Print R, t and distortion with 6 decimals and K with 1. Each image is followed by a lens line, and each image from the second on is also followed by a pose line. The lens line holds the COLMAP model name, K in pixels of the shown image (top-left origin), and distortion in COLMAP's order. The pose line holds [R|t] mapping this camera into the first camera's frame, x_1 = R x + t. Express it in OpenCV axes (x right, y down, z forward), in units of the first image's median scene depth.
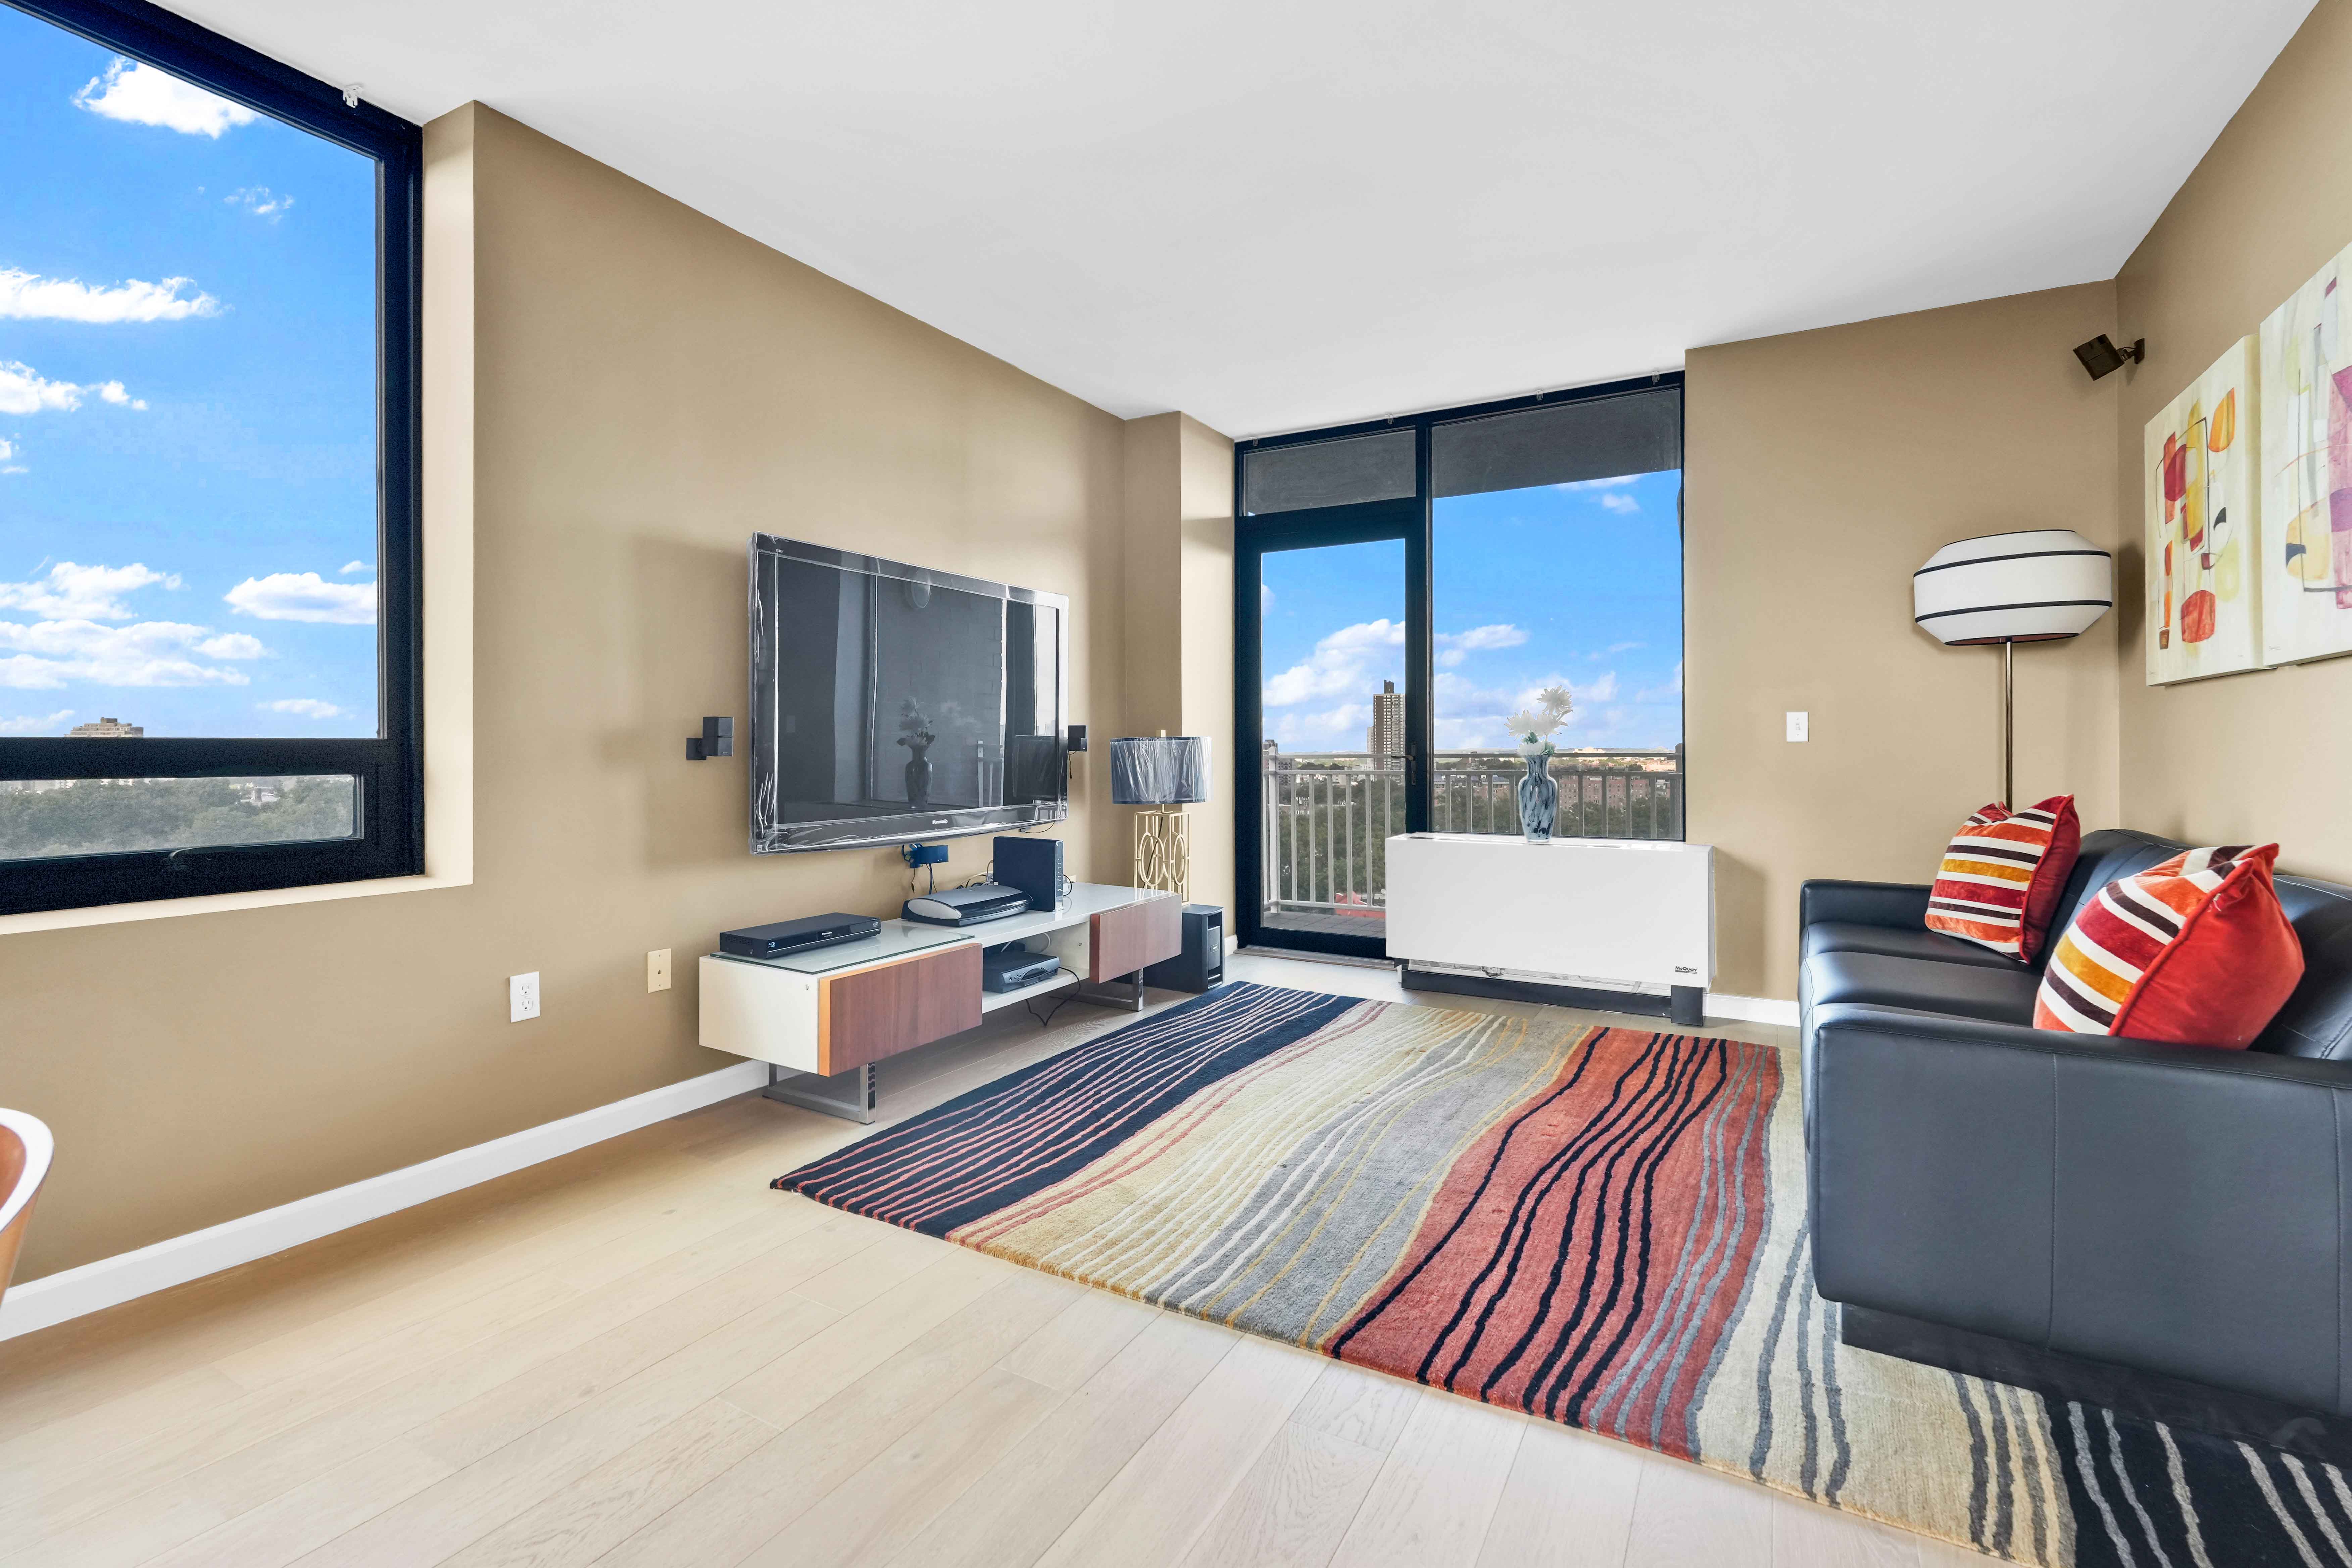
lens RADIAL K [[1041.4, 0, 1185.4], [0, 1041.4, 746.1], [0, 0, 1]] dist [-0.002160, 0.000499]
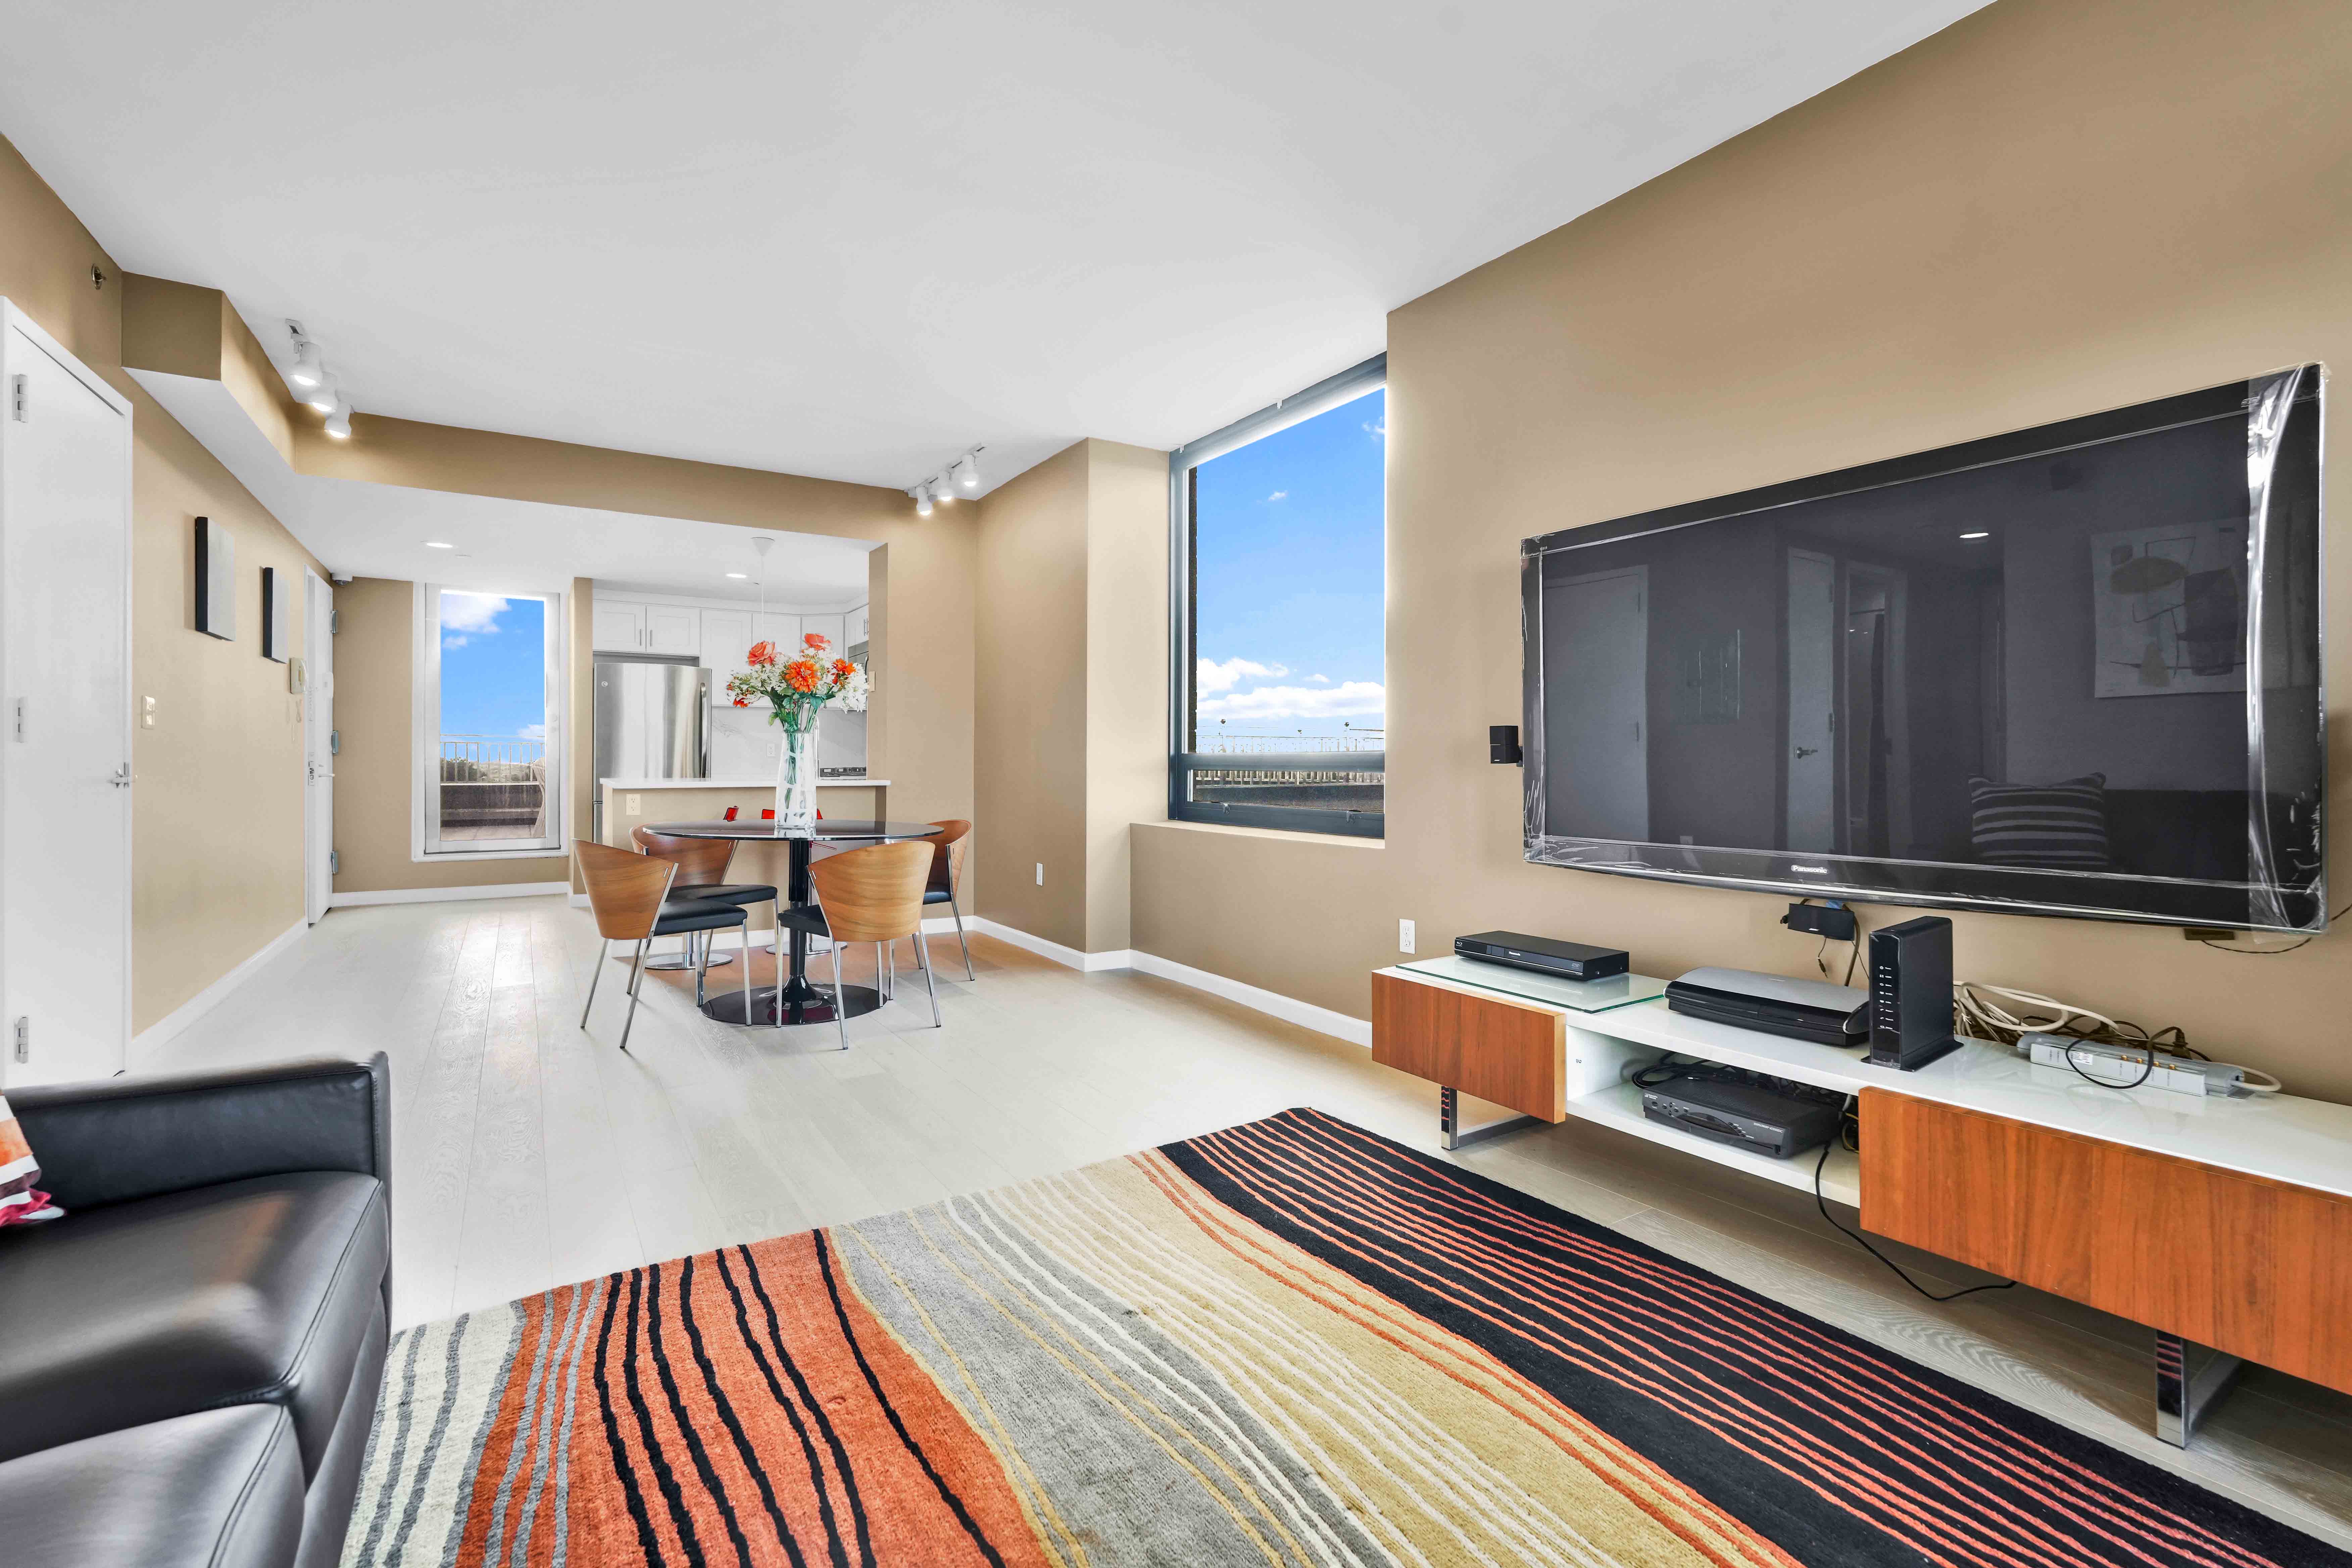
lens RADIAL K [[1039.9, 0, 1172.6], [0, 1039.9, 764.8], [0, 0, 1]] dist [-0.003054, -0.000020]
pose [[-0.468652, 0.002328, -0.883380, 0.646256], [0.002687, 0.999996, 0.001210, 0.008492], [0.883379, -0.001806, -0.468656, 1.210283]]
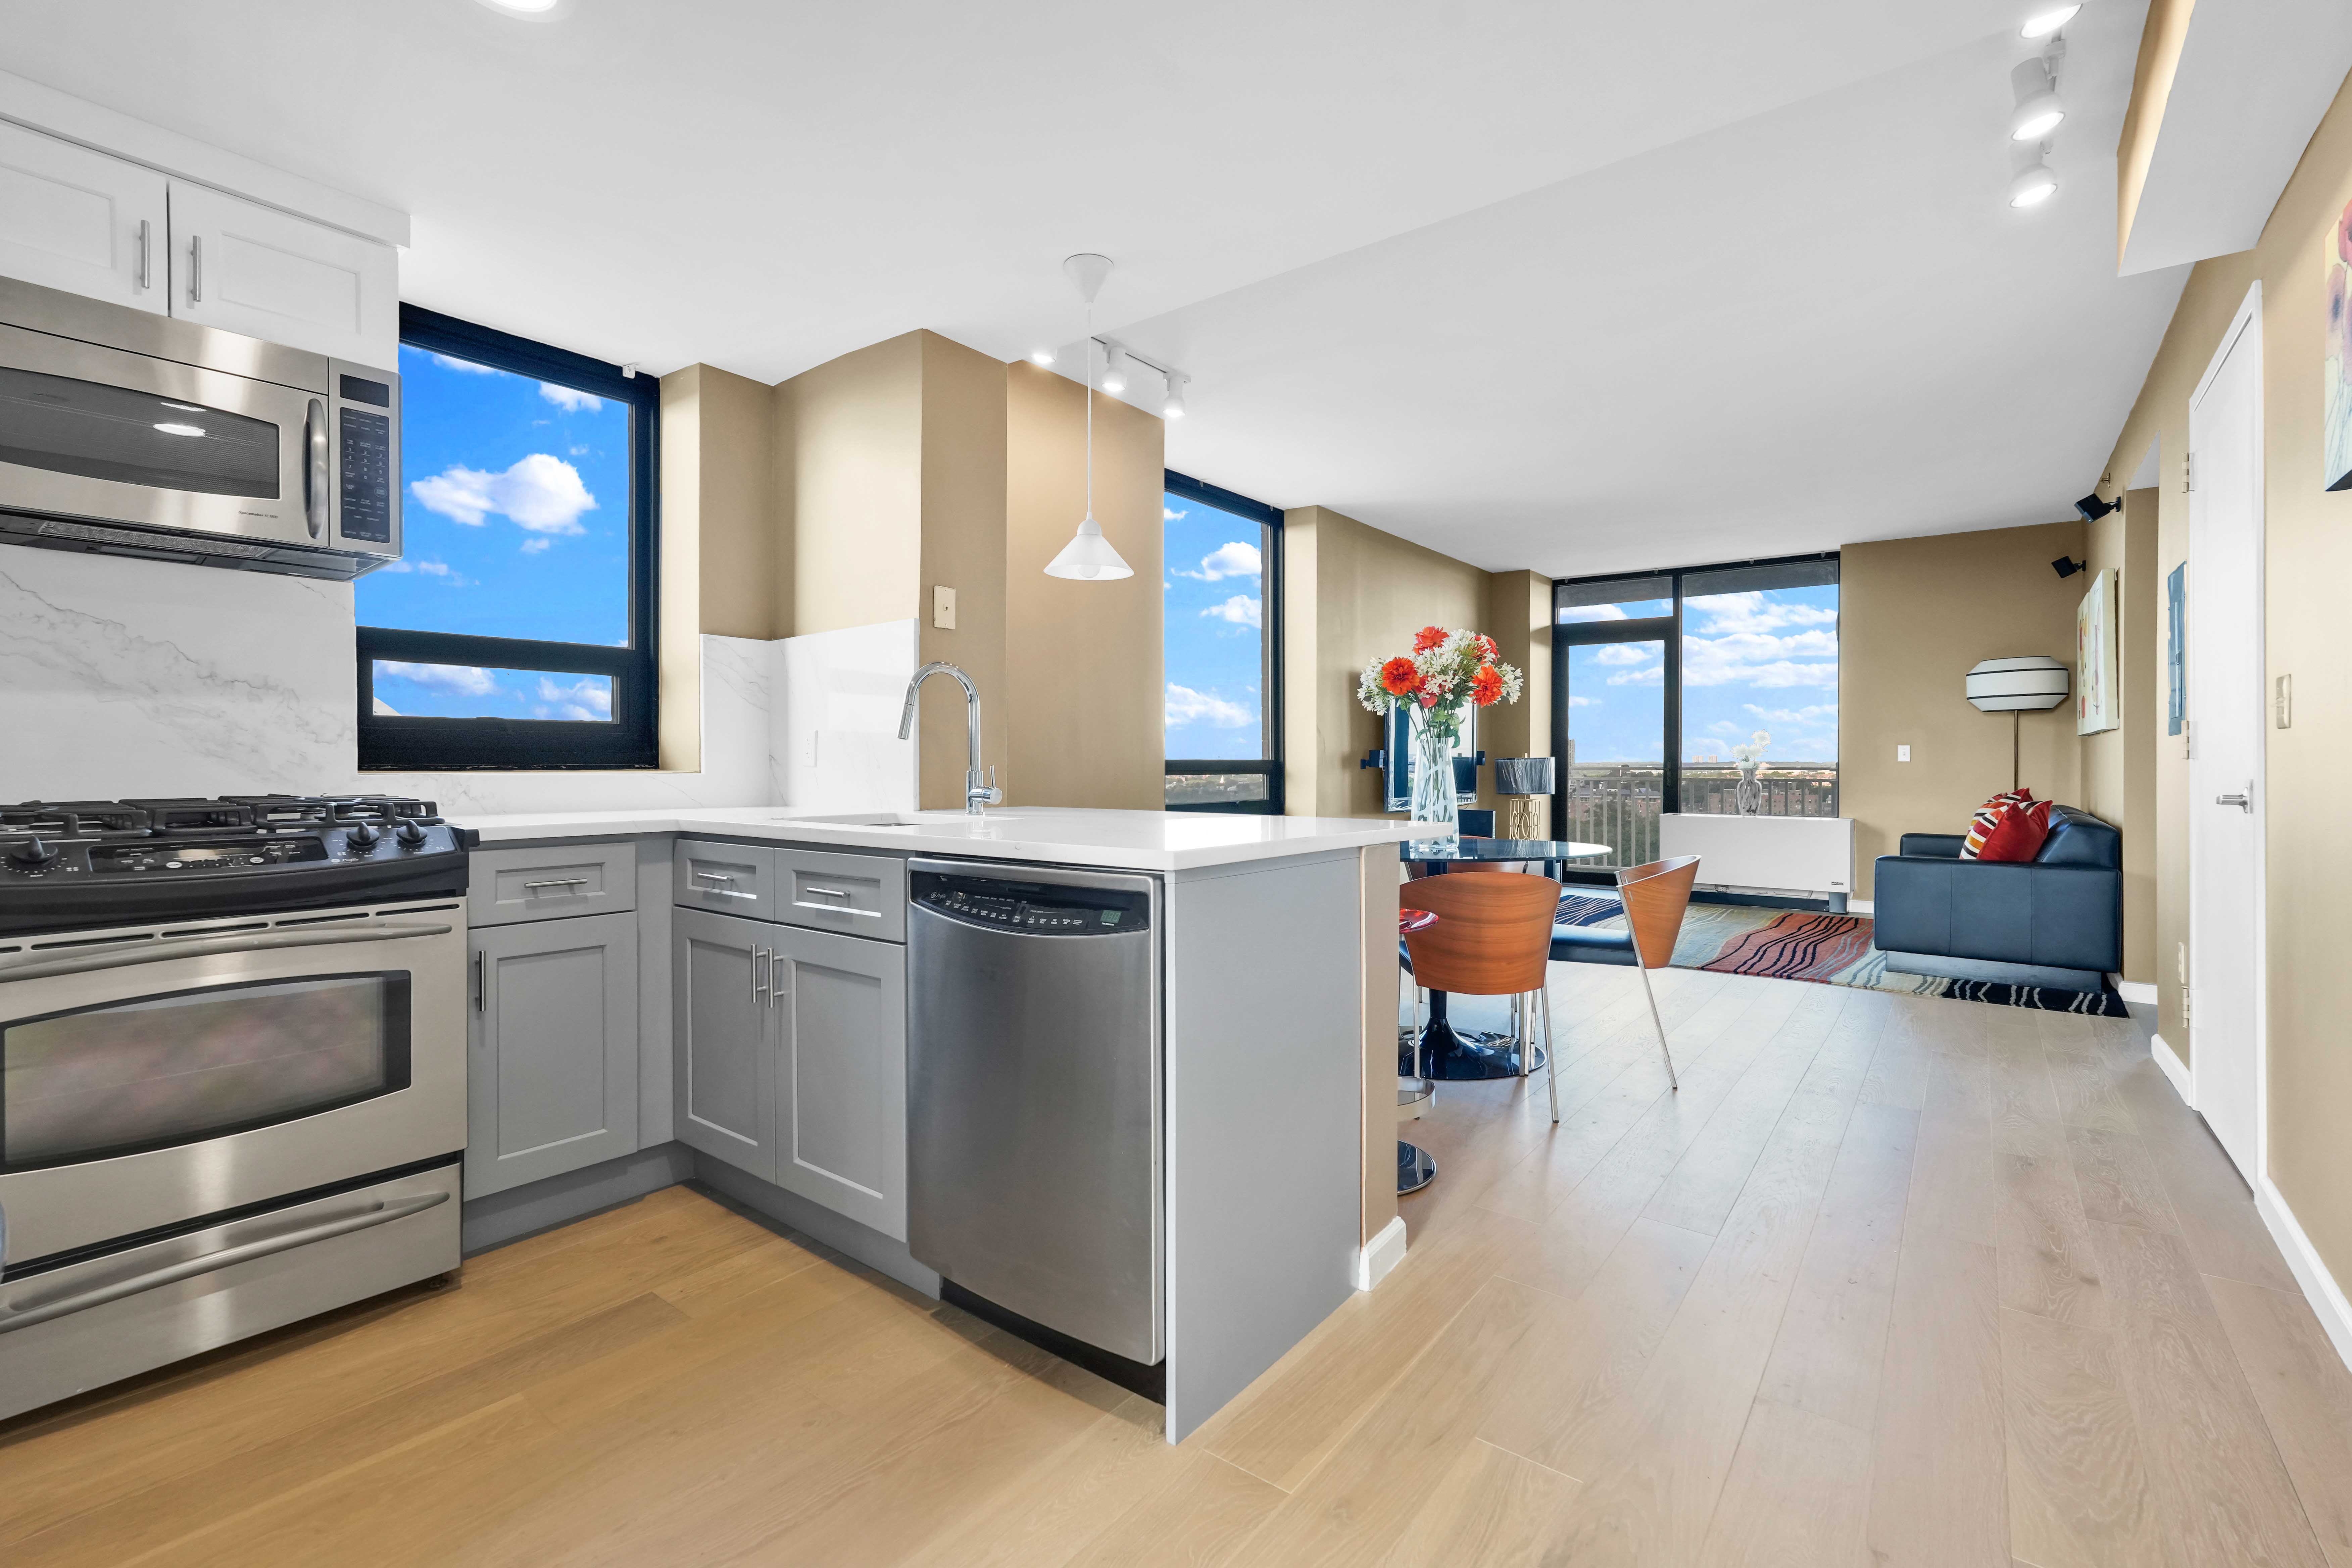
lens RADIAL K [[1039.9, 0, 1172.6], [0, 1039.9, 764.8], [0, 0, 1]] dist [-0.003054, -0.000020]
pose [[0.990709, 0.005040, -0.135902, -0.587910], [-0.003957, 0.999958, 0.008232, -0.012128], [0.135938, -0.007618, 0.990688, -1.319002]]
